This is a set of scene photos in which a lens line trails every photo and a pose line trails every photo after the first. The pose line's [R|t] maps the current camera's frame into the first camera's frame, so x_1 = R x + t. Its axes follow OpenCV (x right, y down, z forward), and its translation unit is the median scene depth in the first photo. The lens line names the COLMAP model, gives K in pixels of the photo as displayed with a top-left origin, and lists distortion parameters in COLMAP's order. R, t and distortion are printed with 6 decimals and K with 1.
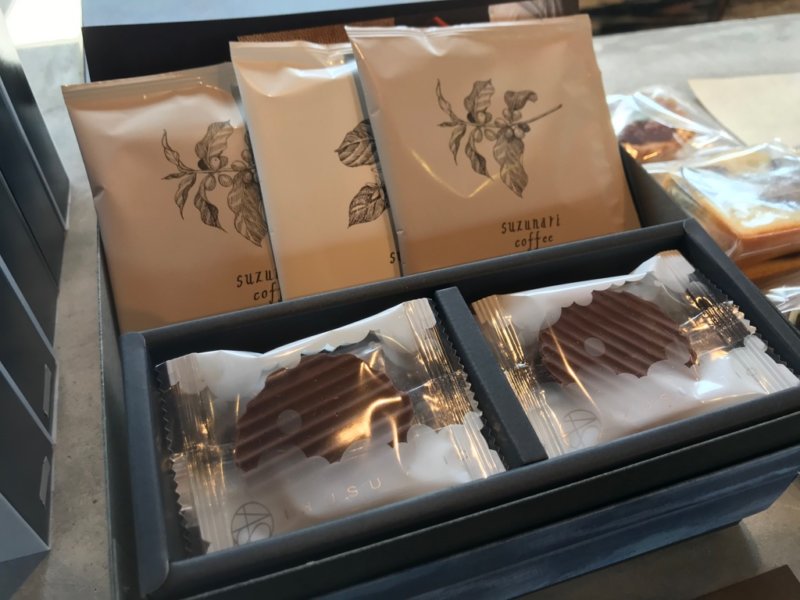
lens RADIAL K [[658.9, 0, 400.0], [0, 658.9, 300.0], [0, 0, 1]] dist [0.023110, -0.002024]
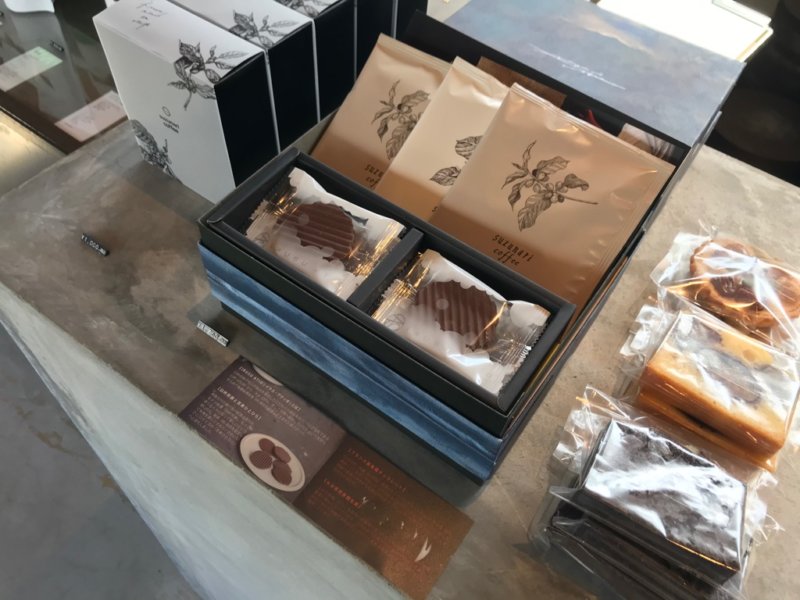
lens RADIAL K [[629.2, 0, 400.0], [0, 629.2, 300.0], [0, 0, 1]] dist [0.048932, -0.000198]
pose [[0.602175, 0.654097, -0.457757, 0.816392], [-0.618027, 0.744886, 0.251372, -0.237489], [0.505399, 0.131536, 0.852801, -0.394888]]
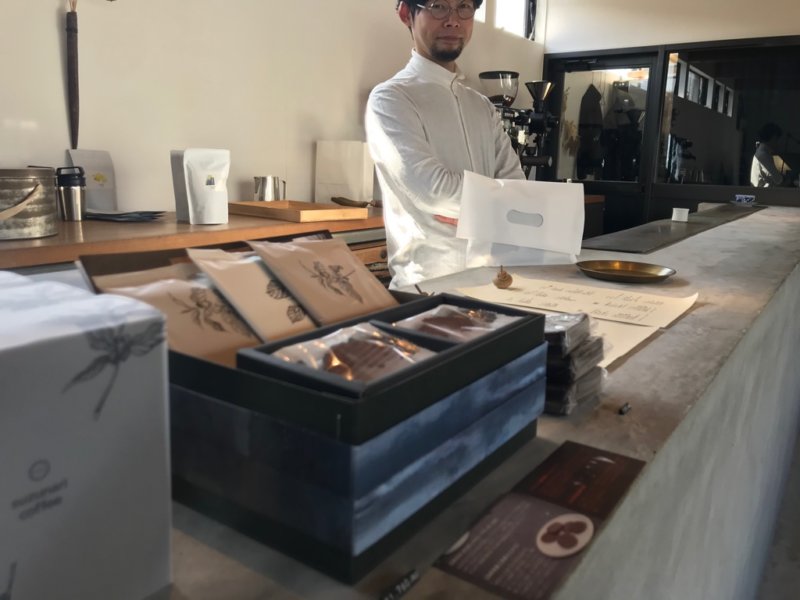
lens RADIAL K [[658.9, 0, 400.0], [0, 658.9, 300.0], [0, 0, 1]] dist [0.023110, -0.002024]
pose [[0.789927, -0.133038, 0.598596, -0.845867], [0.444090, 0.797265, -0.408844, 0.639042], [-0.422847, 0.588787, 0.688861, -0.310642]]
